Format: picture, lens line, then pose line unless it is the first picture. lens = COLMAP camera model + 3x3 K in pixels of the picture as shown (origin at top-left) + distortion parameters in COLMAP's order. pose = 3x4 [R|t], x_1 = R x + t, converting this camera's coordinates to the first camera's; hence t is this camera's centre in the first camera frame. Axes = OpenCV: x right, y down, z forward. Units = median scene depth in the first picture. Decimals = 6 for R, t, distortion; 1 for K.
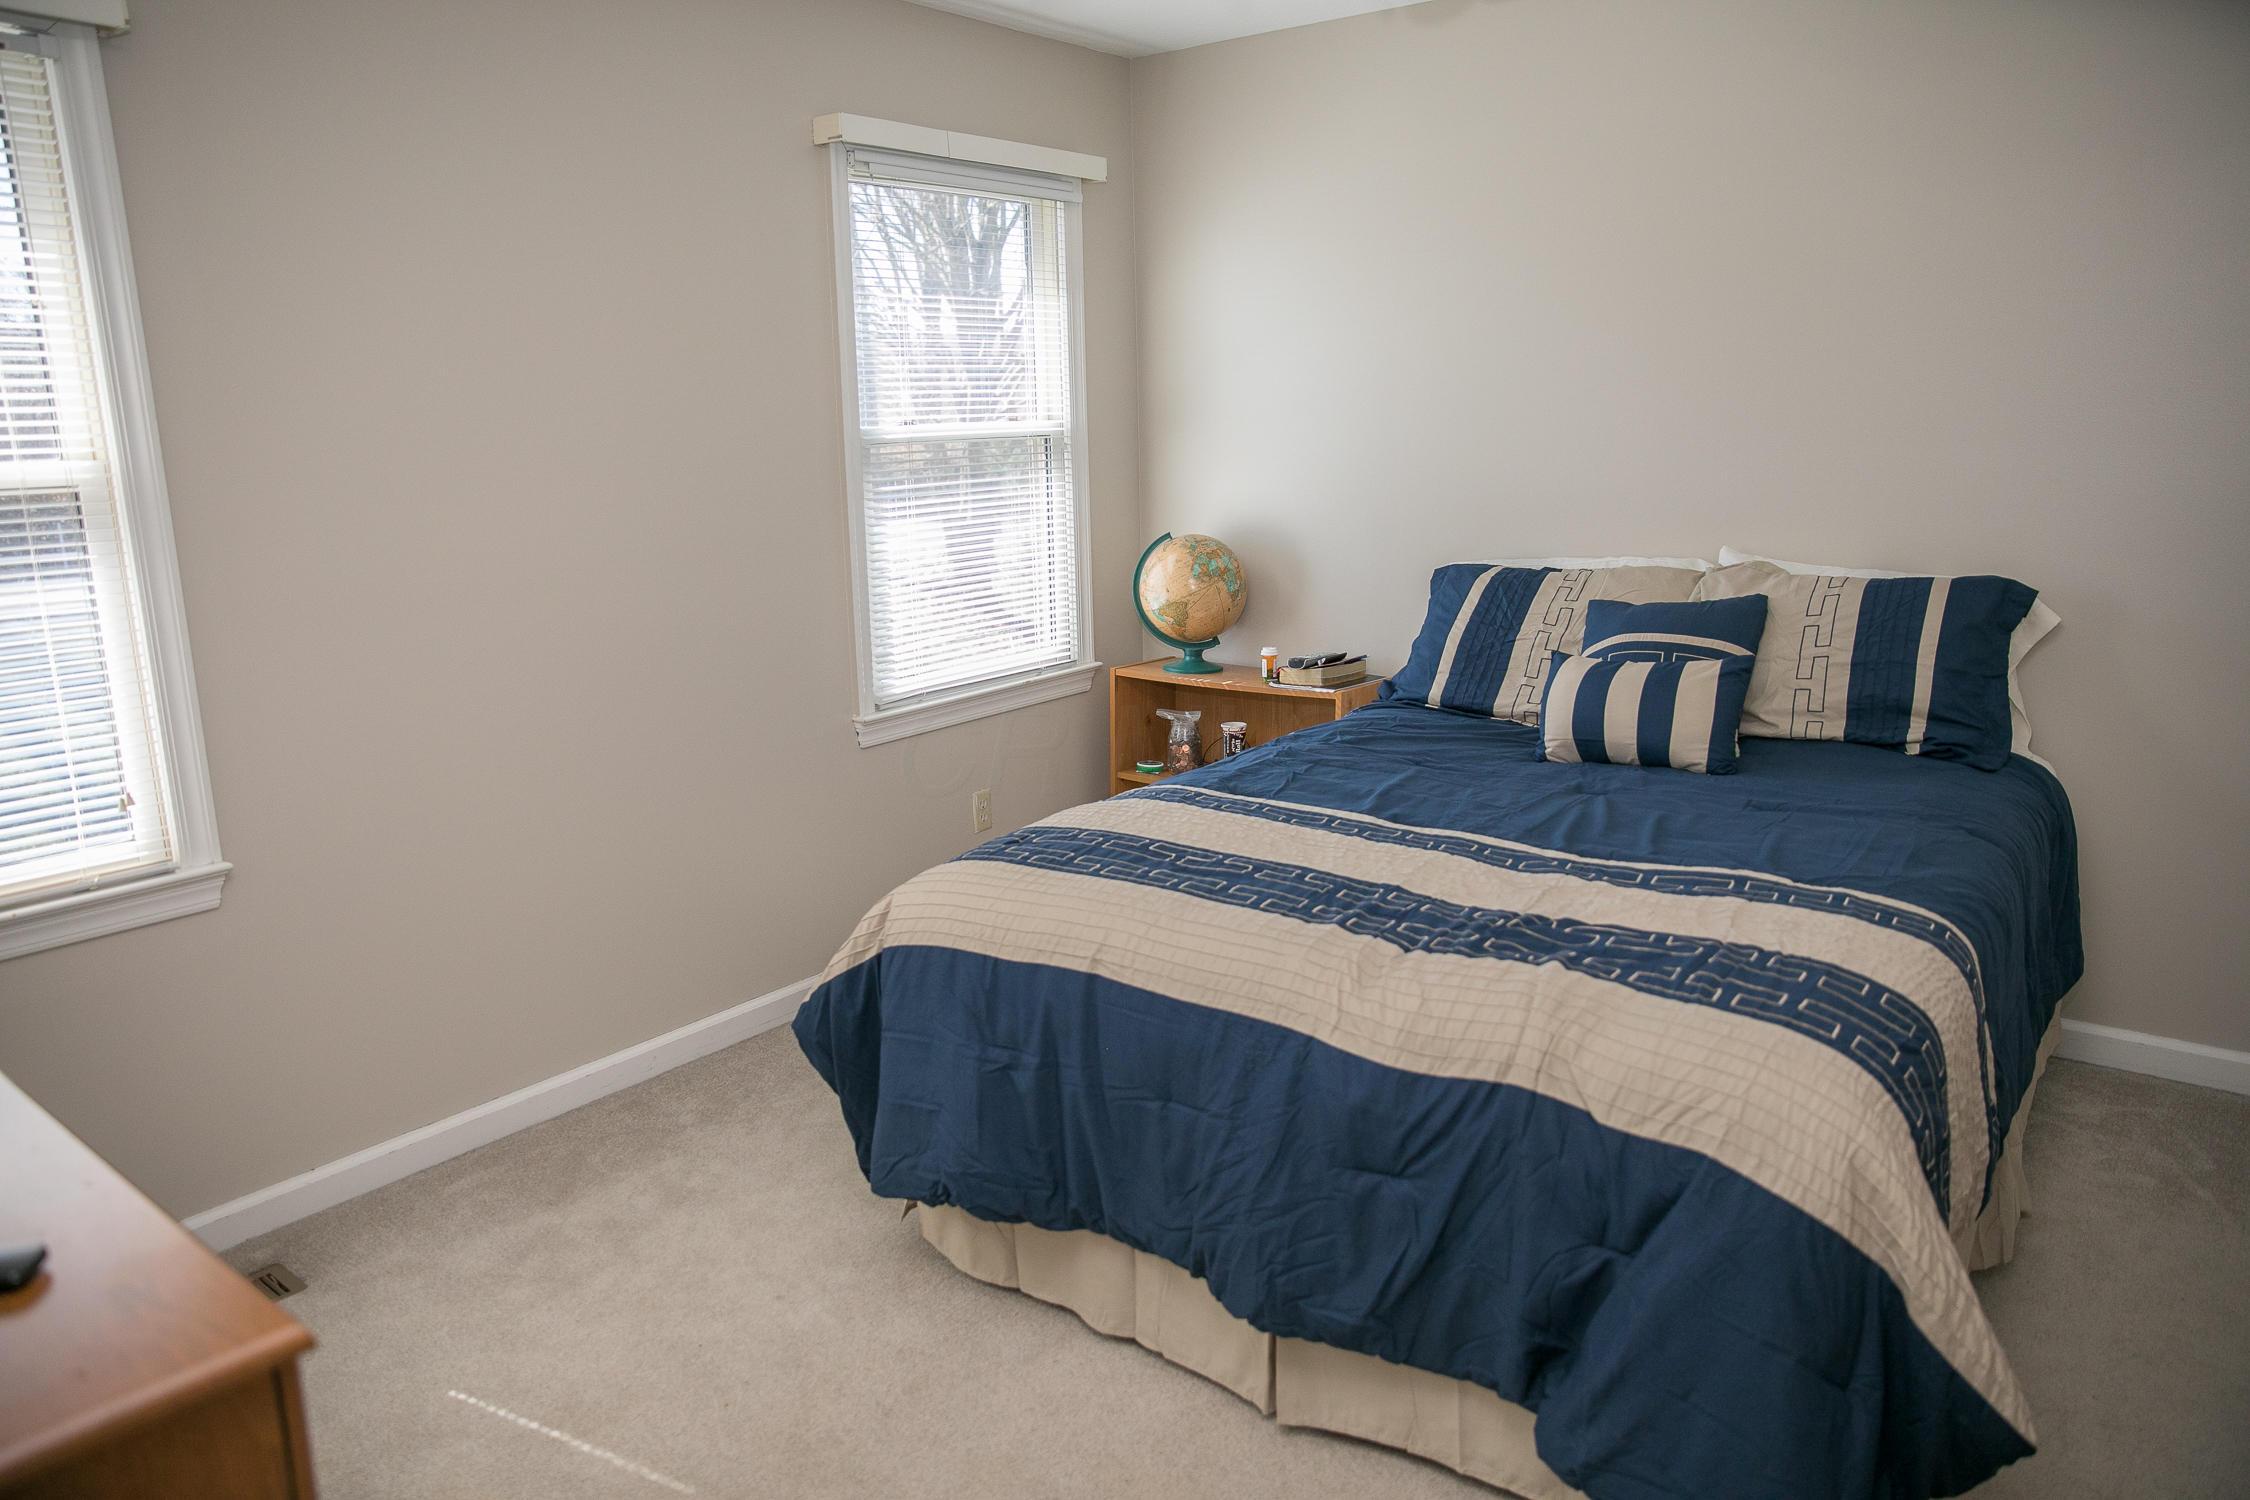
lens RADIAL K [[1590.1, 0, 1116.6], [0, 1590.1, 753.5], [0, 0, 1]] dist [-0.106127, 0.086030]
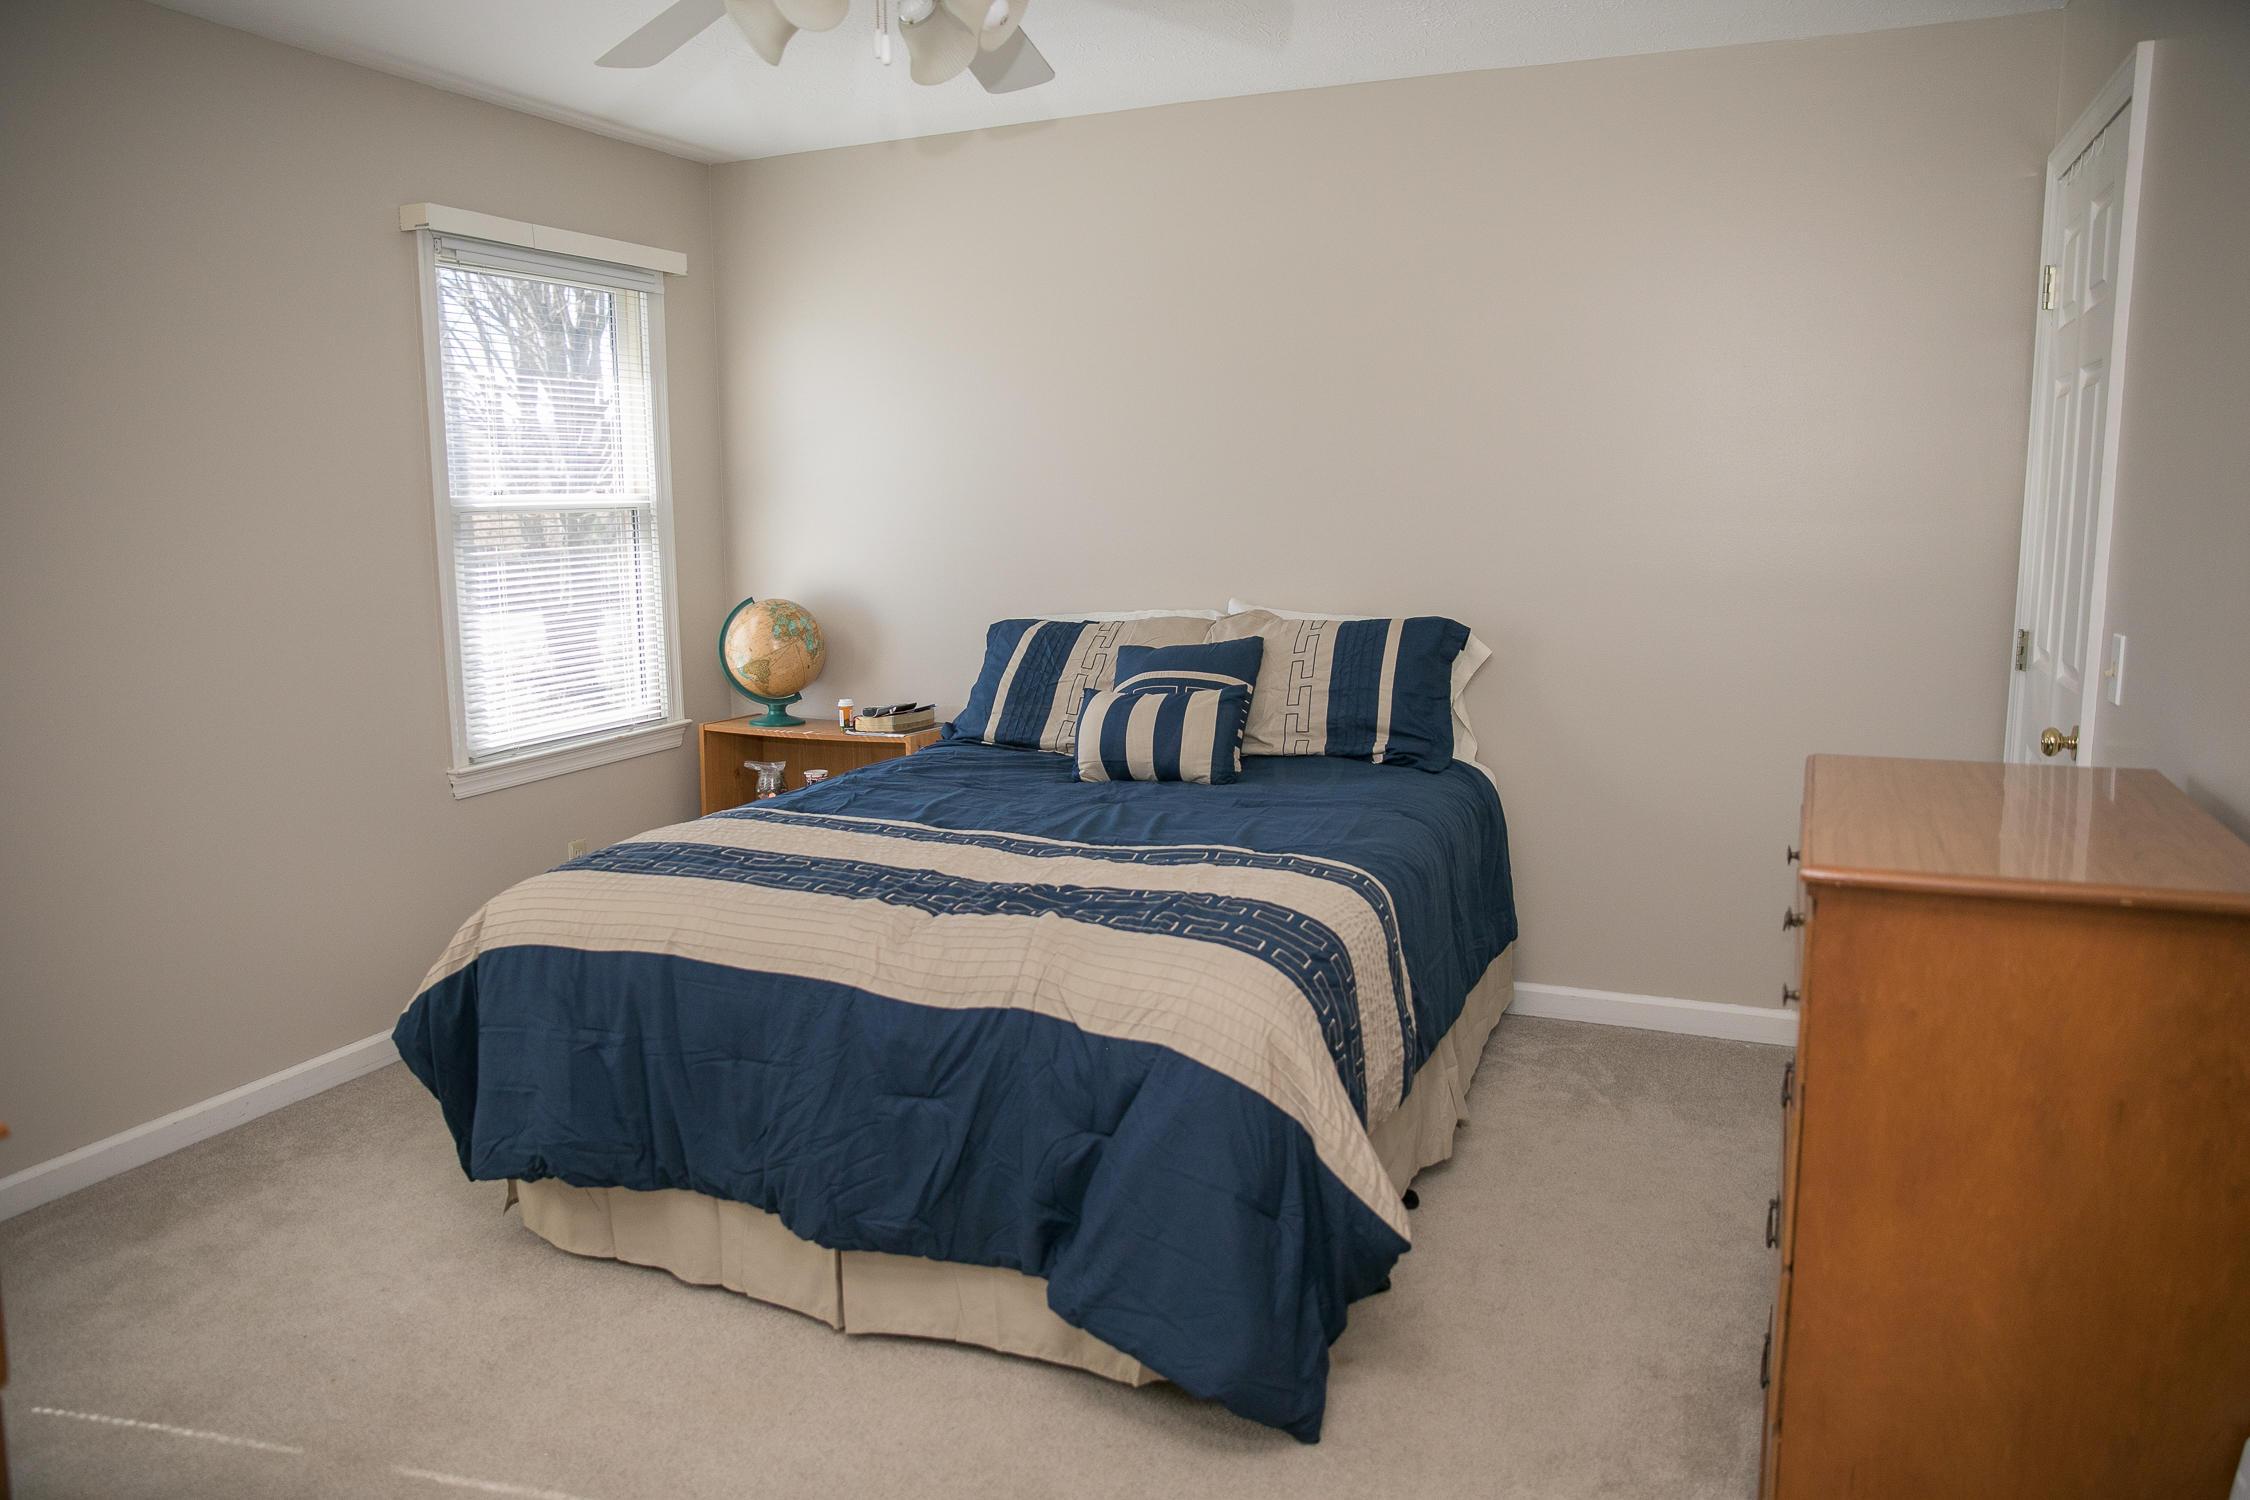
lens RADIAL K [[1590.1, 0, 1142.6], [0, 1590.1, 744.3], [0, 0, 1]] dist [-0.106127, 0.086030]
pose [[0.967547, -0.026027, 0.251346, 0.030670], [0.041815, 0.997459, -0.057678, 0.059834], [-0.249206, 0.066316, 0.966177, -0.178338]]
